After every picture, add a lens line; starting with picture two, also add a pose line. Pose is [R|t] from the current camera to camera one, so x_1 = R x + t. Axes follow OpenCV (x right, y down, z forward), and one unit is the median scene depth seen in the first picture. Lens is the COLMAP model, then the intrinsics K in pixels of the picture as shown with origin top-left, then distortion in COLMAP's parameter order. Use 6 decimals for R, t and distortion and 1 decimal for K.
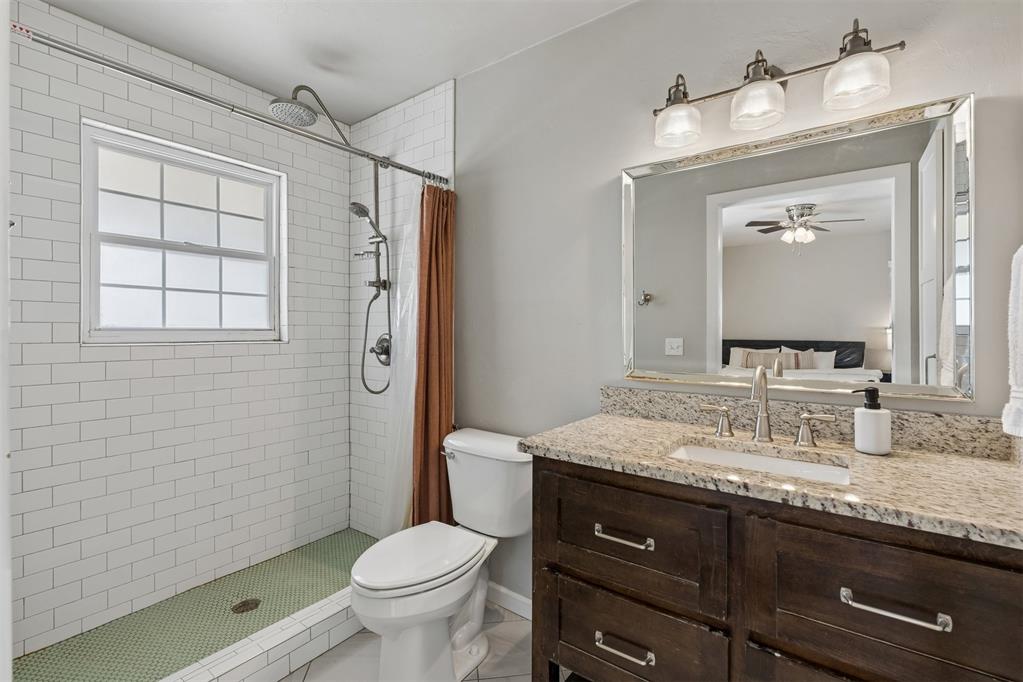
lens RADIAL K [[466.1, 0, 513.6], [0, 466.1, 336.7], [0, 0, 1]] dist [-0.001489, 0.000302]
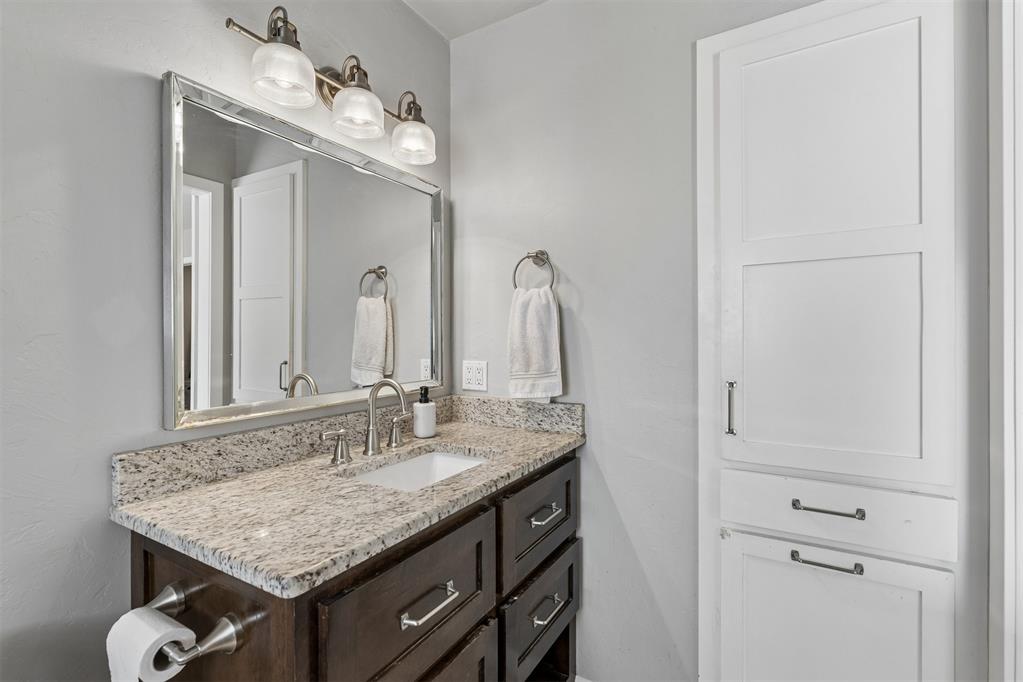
lens RADIAL K [[466.1, 0, 513.6], [0, 466.1, 336.7], [0, 0, 1]] dist [-0.001489, 0.000302]
pose [[-0.103015, -0.000808, 0.994679, -0.434163], [0.018646, 0.999822, 0.002743, -0.022260], [-0.994505, 0.018829, -0.102982, 0.703122]]
